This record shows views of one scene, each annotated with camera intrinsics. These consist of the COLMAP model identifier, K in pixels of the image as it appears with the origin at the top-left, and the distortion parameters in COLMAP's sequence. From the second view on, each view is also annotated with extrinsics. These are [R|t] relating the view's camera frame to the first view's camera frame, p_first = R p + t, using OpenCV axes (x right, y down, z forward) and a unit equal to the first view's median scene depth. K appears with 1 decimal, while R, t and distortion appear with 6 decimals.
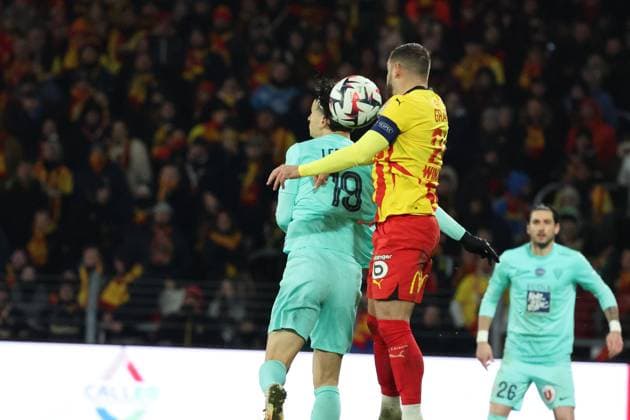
lens RADIAL K [[4294.7, 0, 330.8], [0, 4294.7, 259.1], [0, 0, 1]] dist [1.186083, 0.000000]
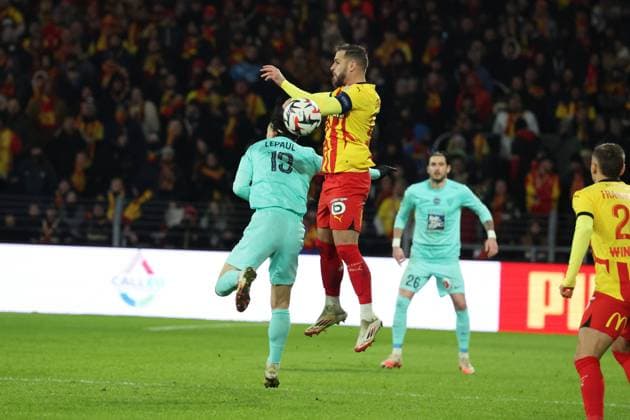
lens RADIAL K [[4294.7, 0, 314.4], [0, 4294.7, 208.5], [0, 0, 1]] dist [1.186083, 0.000000]
pose [[0.999843, 0.001092, 0.017705, -0.016051], [-0.001306, 0.999926, 0.012110, -0.009905], [-0.017690, -0.012131, 0.999770, -0.396558]]
